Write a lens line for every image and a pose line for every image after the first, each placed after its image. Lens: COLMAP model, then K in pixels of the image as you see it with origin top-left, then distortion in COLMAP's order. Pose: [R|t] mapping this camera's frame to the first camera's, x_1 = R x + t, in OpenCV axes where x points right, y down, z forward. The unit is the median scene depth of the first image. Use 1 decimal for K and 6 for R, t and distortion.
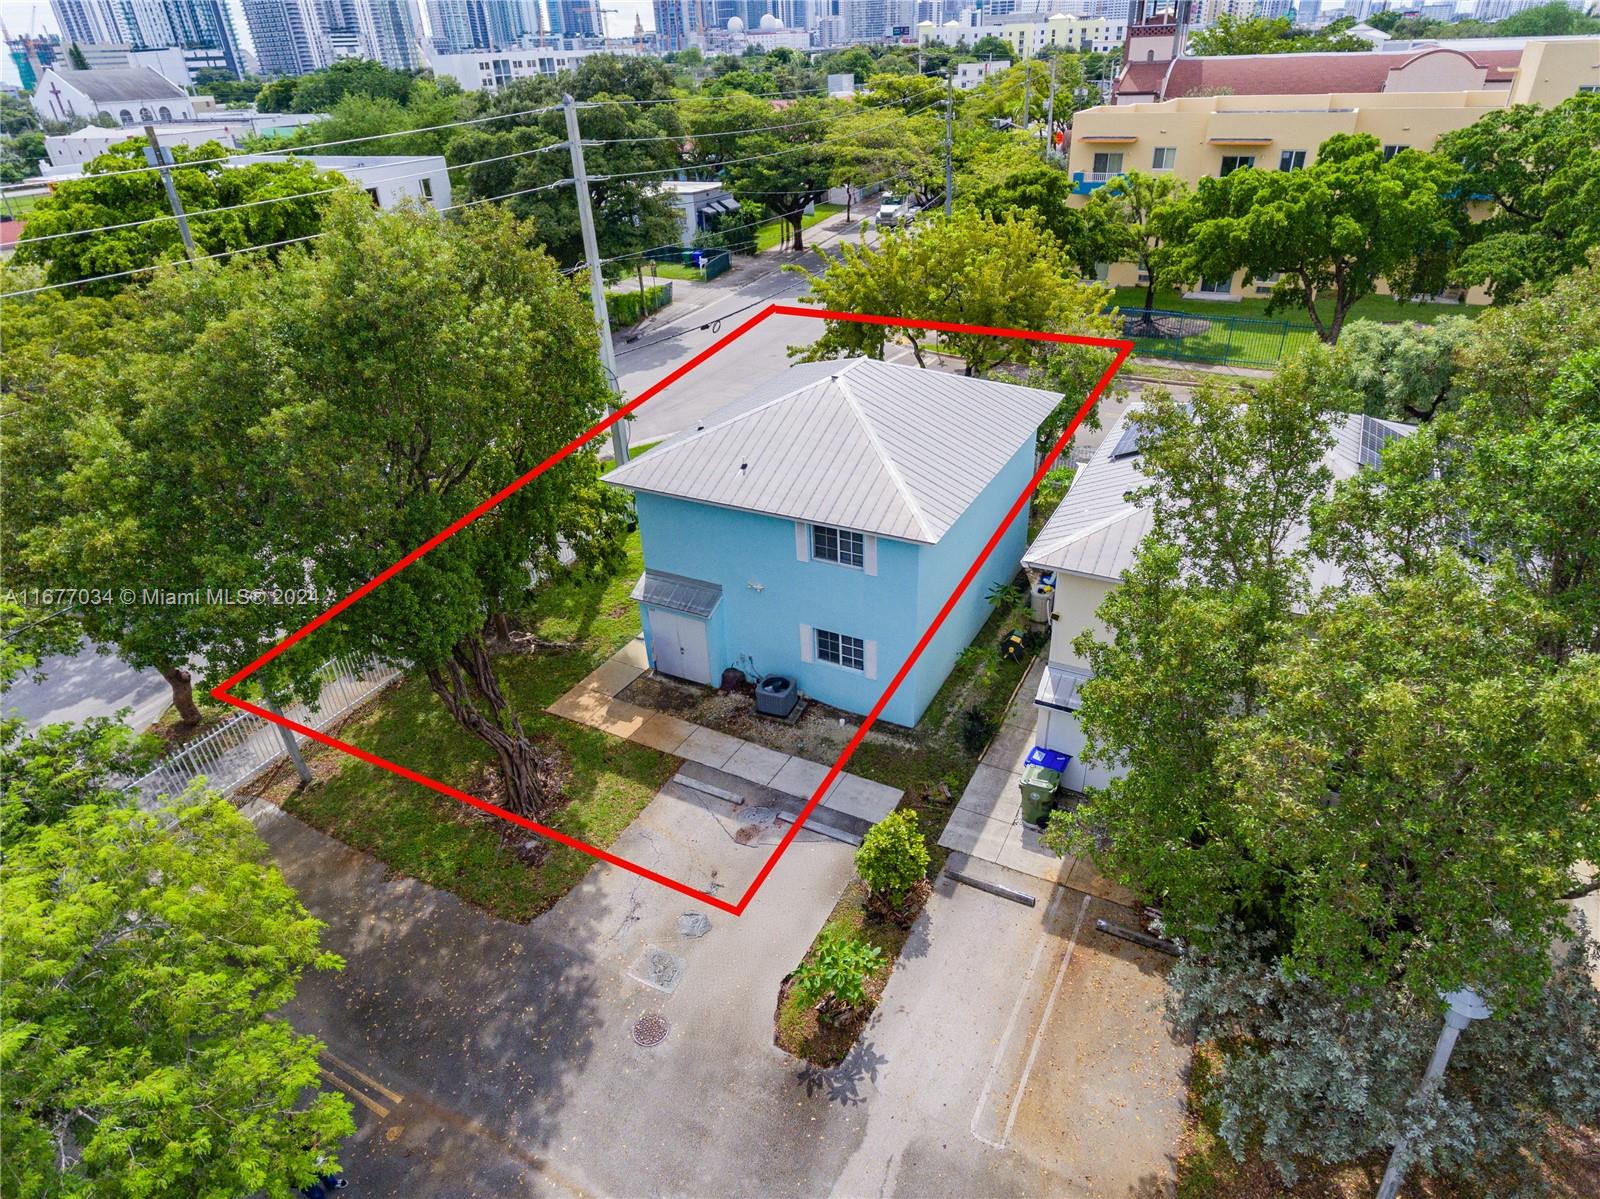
lens RADIAL K [[979.0, 0, 811.2], [0, 979.0, 628.2], [0, 0, 1]] dist [-0.001361, -0.001182]
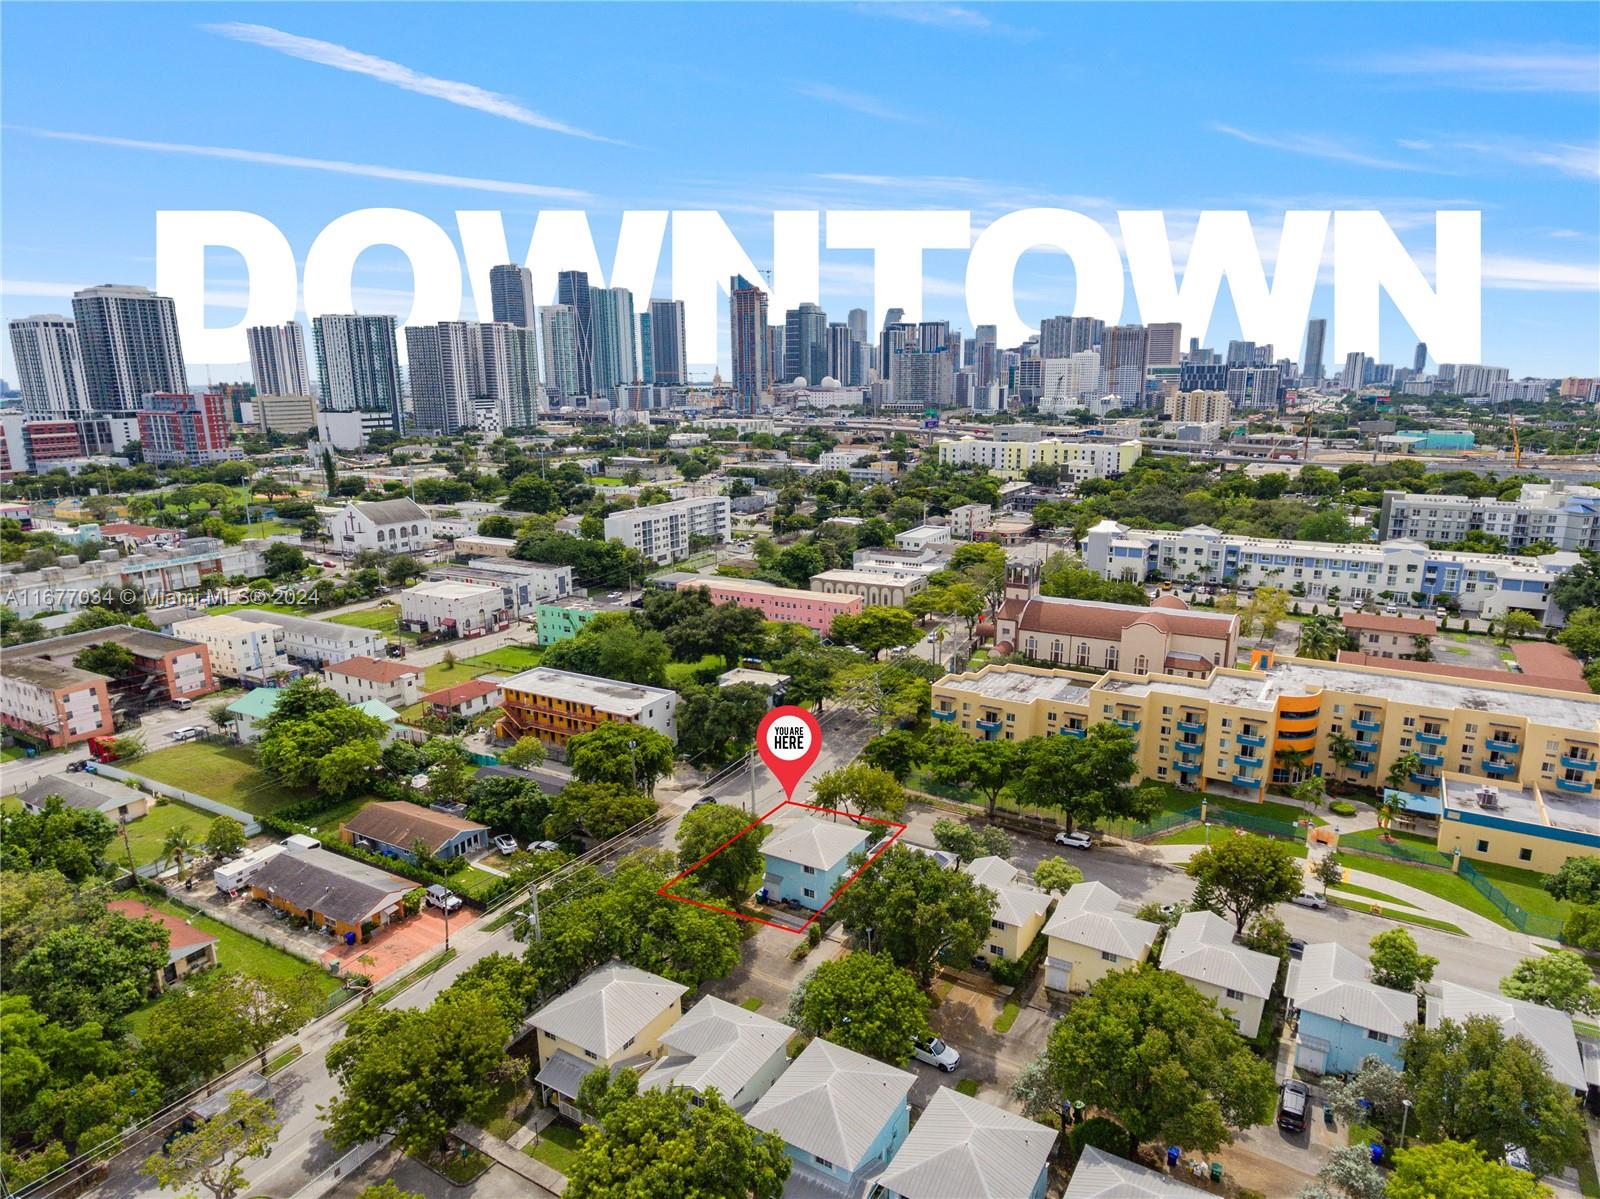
lens RADIAL K [[979.0, 0, 811.2], [0, 979.0, 628.2], [0, 0, 1]] dist [-0.001361, -0.001182]
pose [[0.997974, 0.044787, -0.045185, 0.005662], [-0.055918, 0.956226, -0.287238, 0.004483], [0.030342, 0.289183, 0.956793, -0.109954]]
